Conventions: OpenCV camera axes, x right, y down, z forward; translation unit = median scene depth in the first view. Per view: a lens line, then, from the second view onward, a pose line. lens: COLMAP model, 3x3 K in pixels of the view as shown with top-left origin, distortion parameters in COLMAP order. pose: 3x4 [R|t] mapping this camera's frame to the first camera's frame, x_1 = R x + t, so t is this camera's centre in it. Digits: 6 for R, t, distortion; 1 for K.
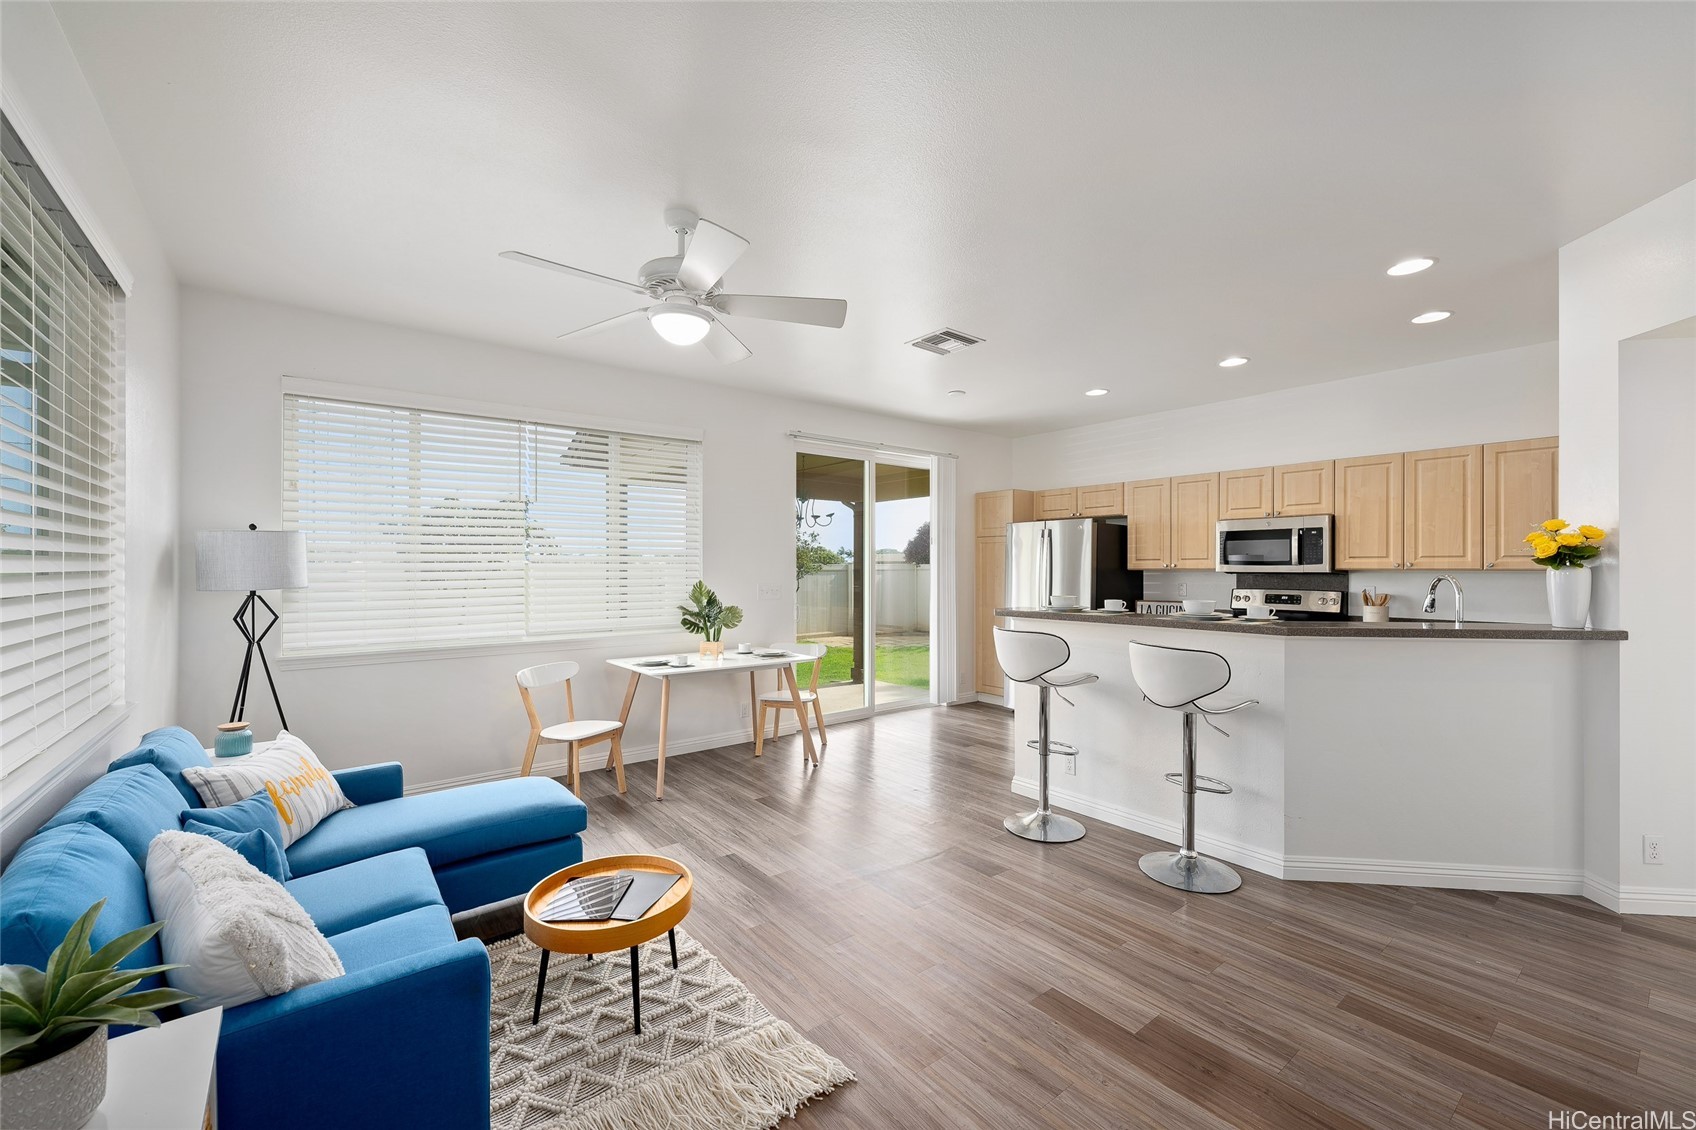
lens RADIAL K [[679.7, 0, 848.0], [0, 679.7, 565.0], [0, 0, 1]] dist [0.000957, 0.000068]
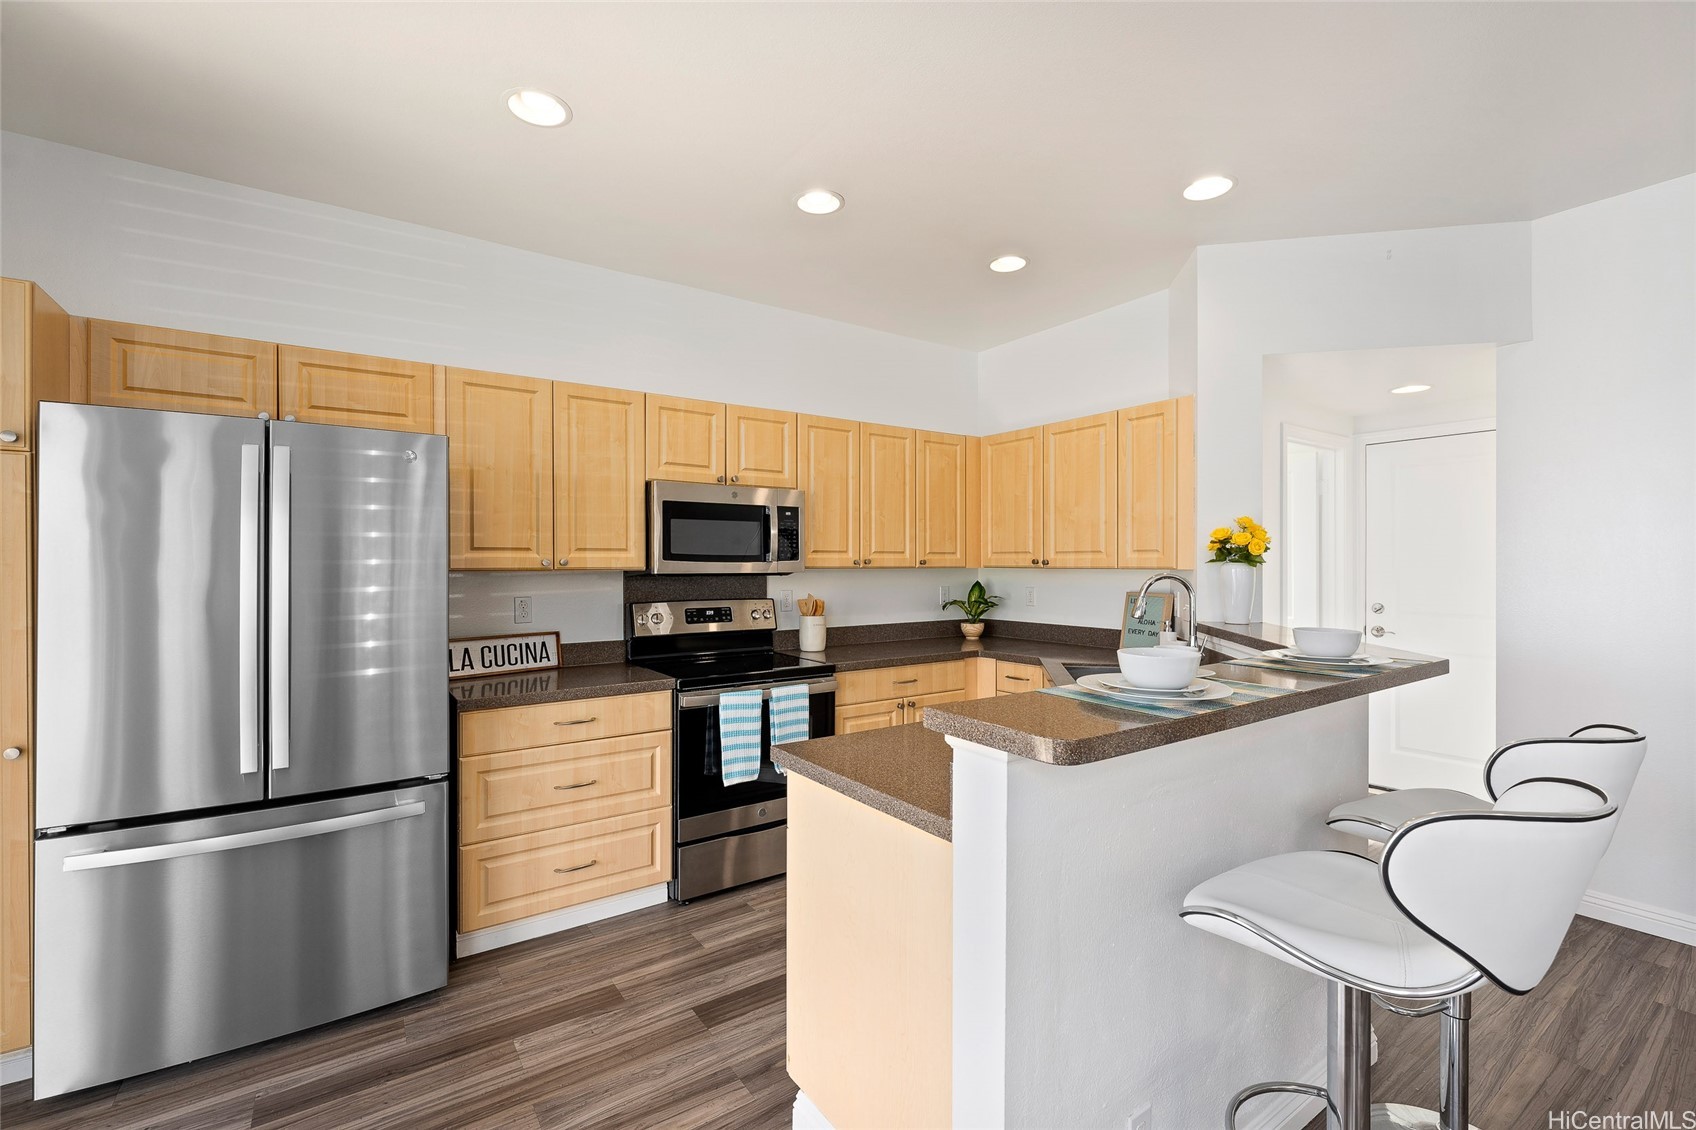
lens RADIAL K [[724.8, 0, 841.1], [0, 724.8, 568.0], [0, 0, 1]] dist [-0.001764, -0.000344]
pose [[0.066149, -0.005139, 0.997797, -0.035434], [0.000505, 0.999987, 0.005117, 0.002781], [-0.997810, 0.000166, 0.066151, 0.955536]]
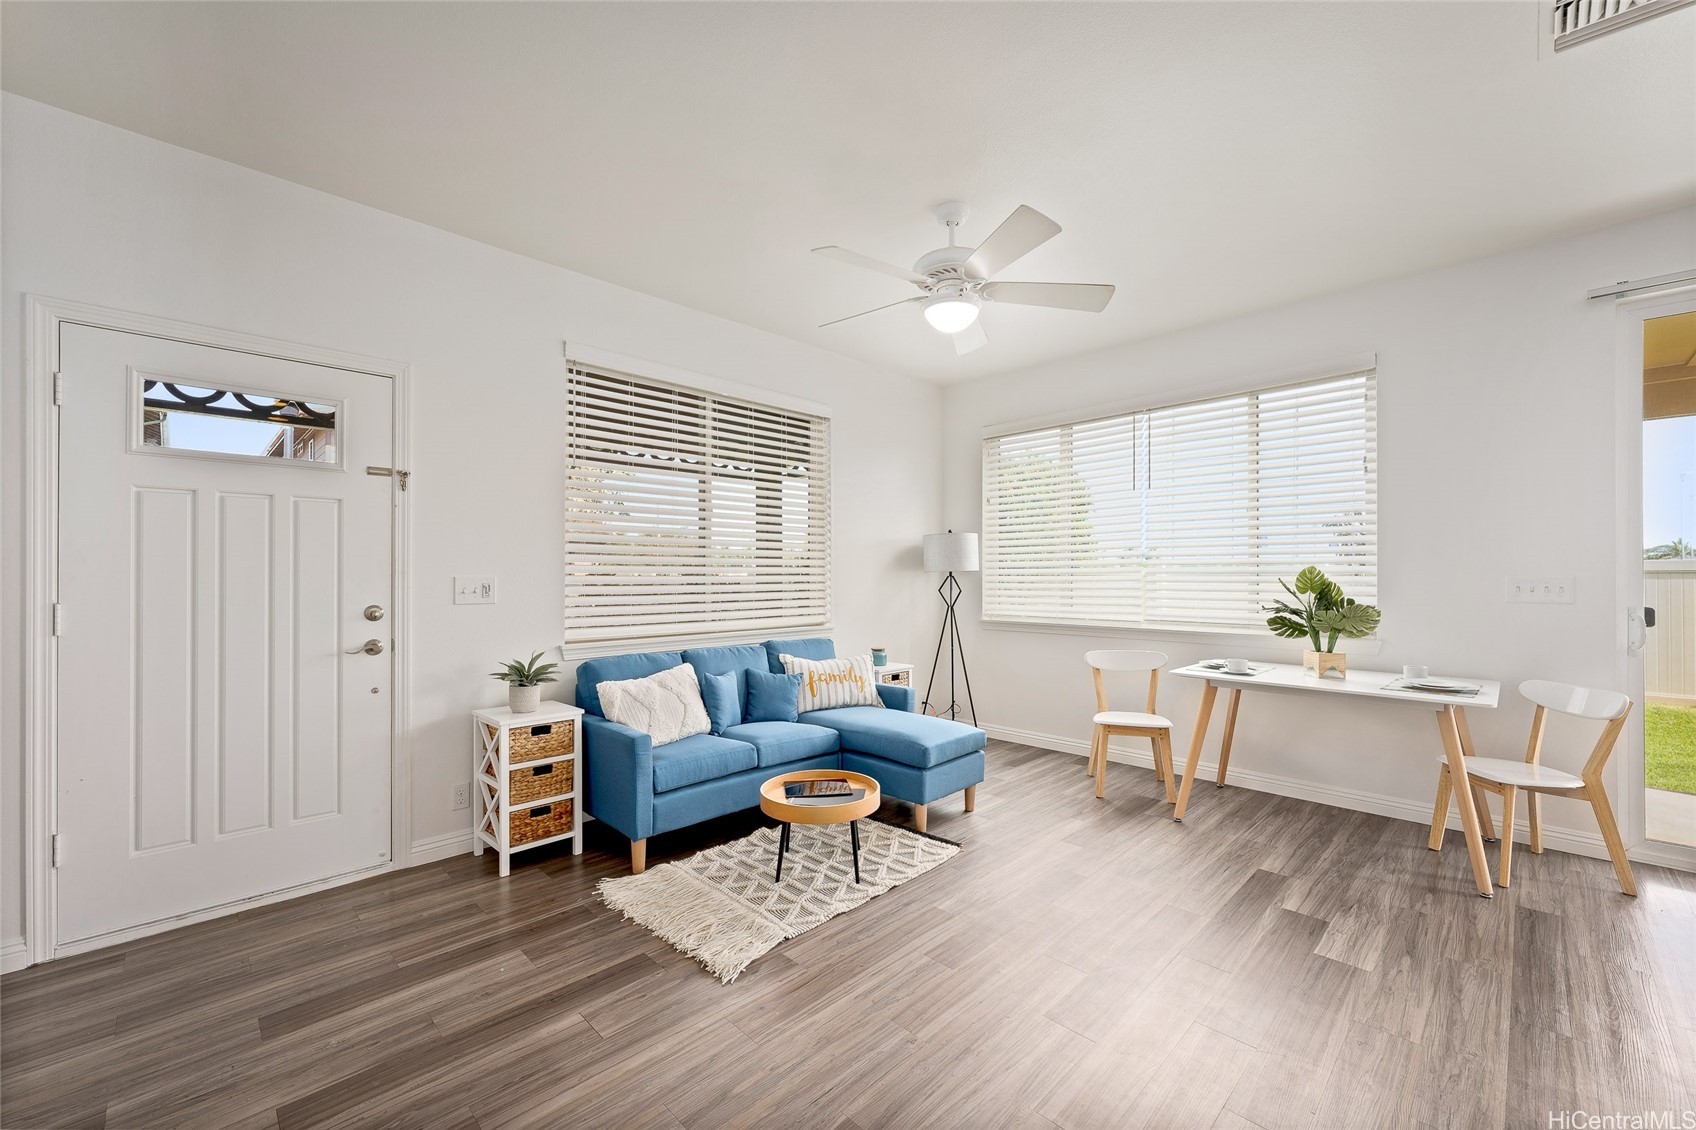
lens RADIAL K [[678.7, 0, 842.7], [0, 678.7, 581.8], [0, 0, 1]] dist [-0.000678, -0.000044]
pose [[0.116788, 0.010049, -0.993106, 0.458937], [0.001851, 0.999945, 0.010335, 0.030367], [0.993155, -0.003045, 0.116763, 0.427153]]
